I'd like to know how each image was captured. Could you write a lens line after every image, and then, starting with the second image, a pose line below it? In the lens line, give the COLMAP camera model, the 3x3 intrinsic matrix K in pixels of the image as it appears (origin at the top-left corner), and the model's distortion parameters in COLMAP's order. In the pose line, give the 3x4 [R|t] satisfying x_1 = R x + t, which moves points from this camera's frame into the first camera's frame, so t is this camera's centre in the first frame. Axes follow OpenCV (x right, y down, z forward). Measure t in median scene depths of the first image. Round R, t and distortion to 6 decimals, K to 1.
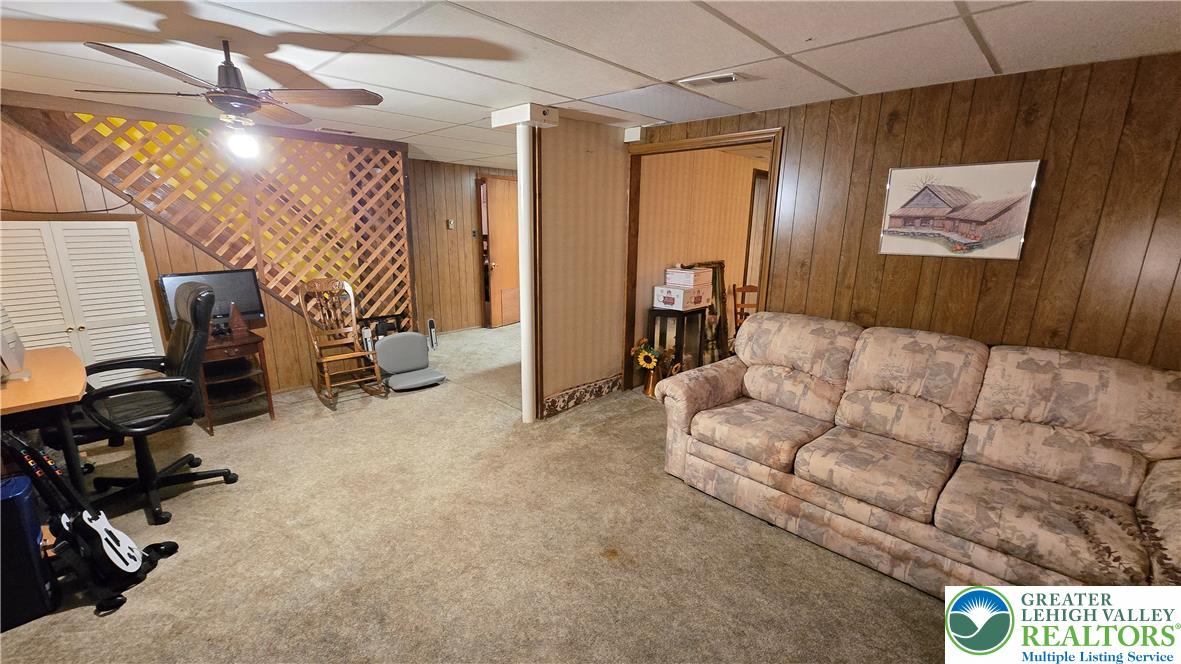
lens RADIAL K [[489.7, 0, 588.1], [0, 489.7, 340.7], [0, 0, 1]] dist [0.001825, -0.000209]
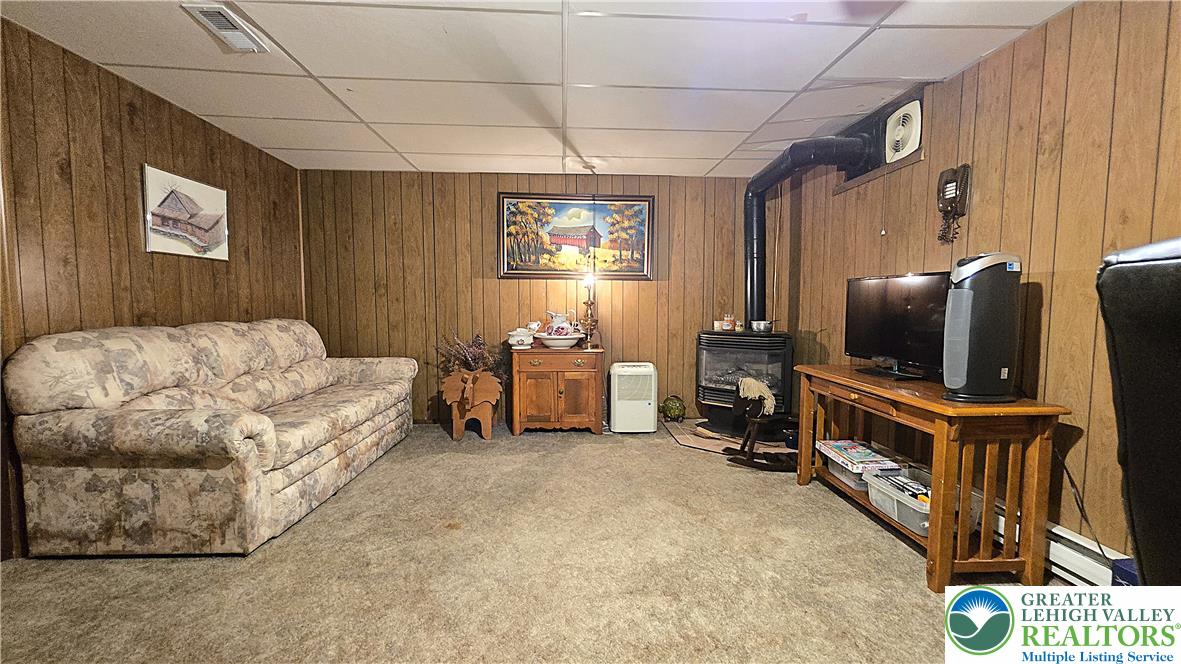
lens RADIAL K [[489.7, 0, 594.6], [0, 489.7, 341.5], [0, 0, 1]] dist [0.001825, -0.000209]
pose [[-0.738320, -0.063230, 0.671480, -0.719294], [0.149497, 0.955487, 0.254352, -0.130992], [-0.657673, 0.288177, -0.696003, 1.208643]]
